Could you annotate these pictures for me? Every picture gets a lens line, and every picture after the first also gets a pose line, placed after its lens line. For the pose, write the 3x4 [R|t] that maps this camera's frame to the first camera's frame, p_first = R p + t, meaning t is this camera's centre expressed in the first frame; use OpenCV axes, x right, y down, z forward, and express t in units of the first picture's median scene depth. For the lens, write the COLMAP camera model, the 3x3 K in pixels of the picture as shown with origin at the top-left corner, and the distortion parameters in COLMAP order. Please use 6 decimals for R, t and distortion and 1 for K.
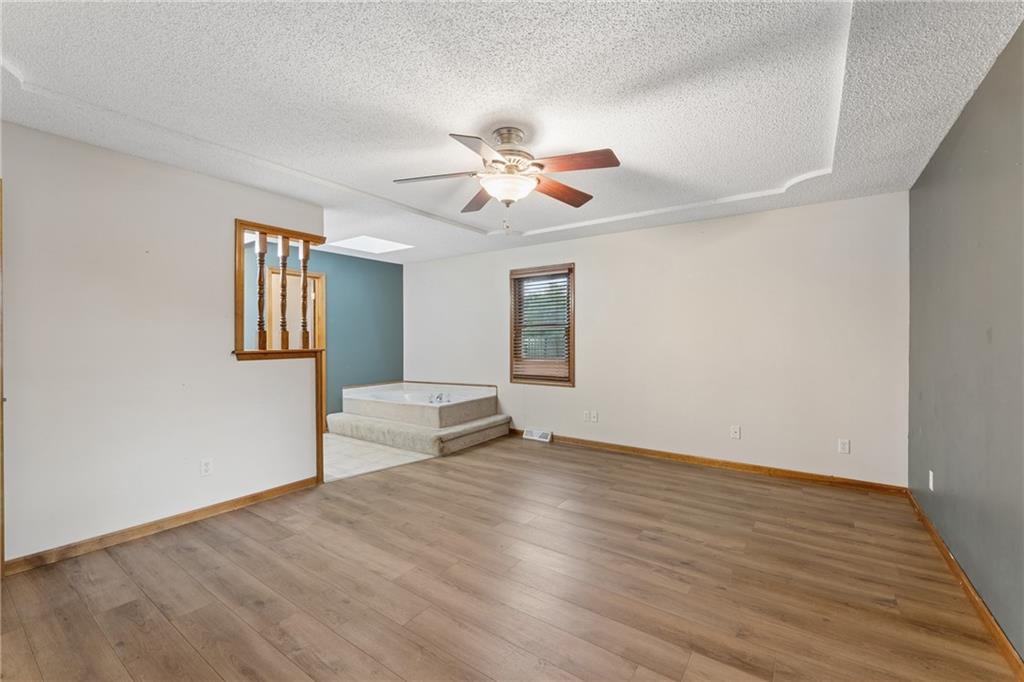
lens RADIAL K [[436.3, 0, 512.3], [0, 436.3, 337.5], [0, 0, 1]] dist [-0.004836, 0.001618]
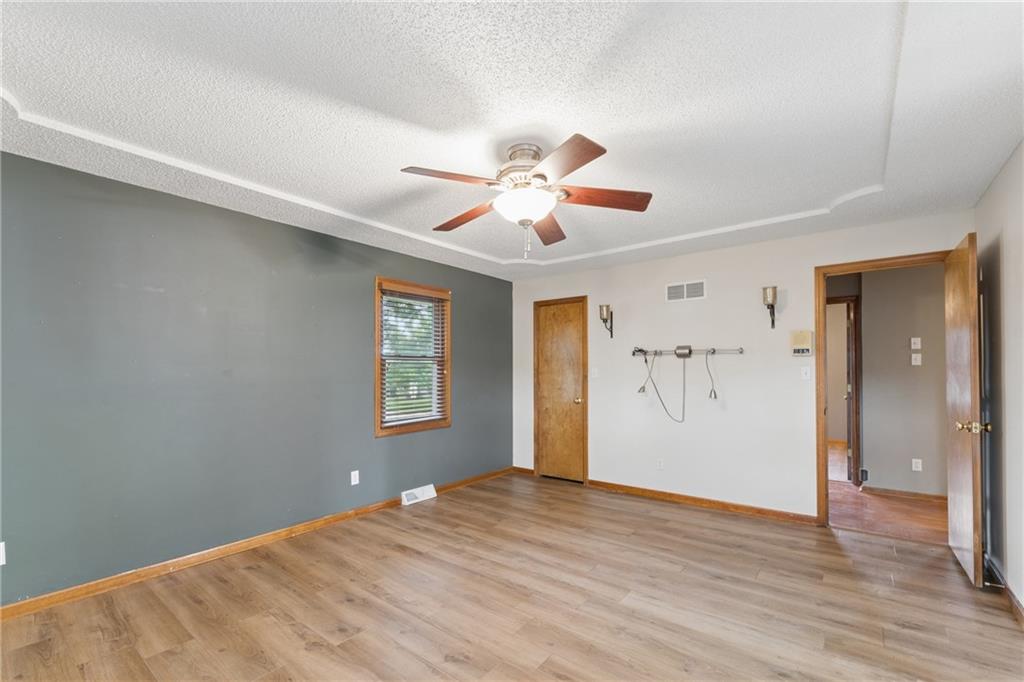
lens RADIAL K [[436.3, 0, 500.4], [0, 436.3, 371.6], [0, 0, 1]] dist [-0.004836, 0.001618]
pose [[-0.996588, 0.004596, 0.082405, -0.029717], [0.004311, 0.999984, -0.003636, -0.003056], [-0.082420, -0.003268, -0.996592, 1.796747]]
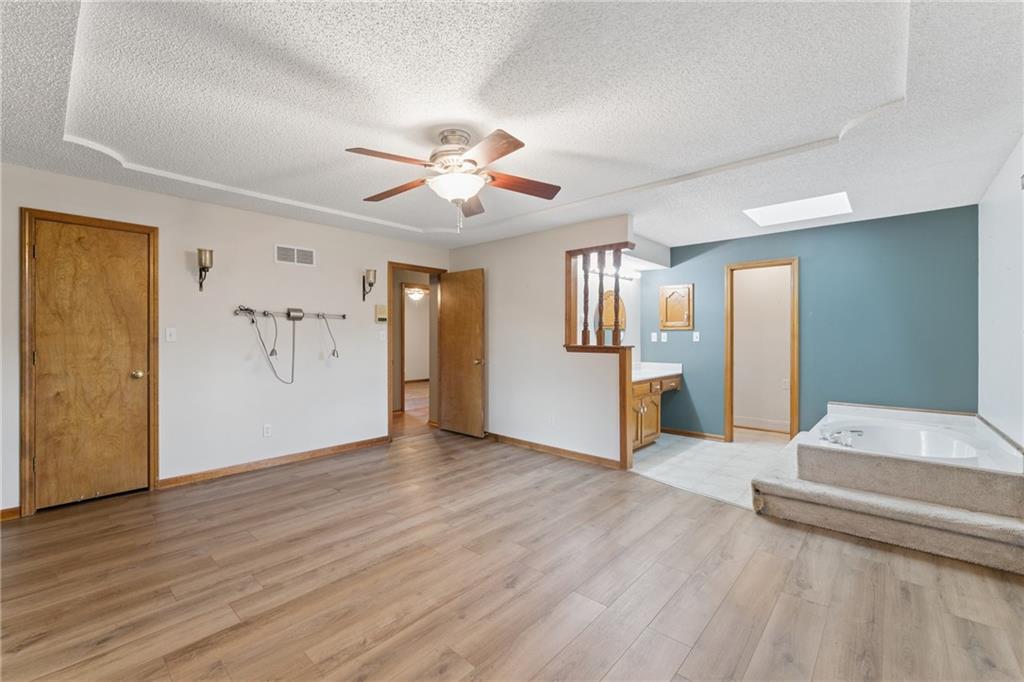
lens RADIAL K [[436.3, 0, 512.8], [0, 436.3, 337.8], [0, 0, 1]] dist [-0.004836, 0.001618]
pose [[-0.135569, 0.006502, -0.990747, 0.921960], [-0.000443, 0.999978, 0.006624, -0.001695], [0.990768, 0.001337, -0.135563, 1.198247]]
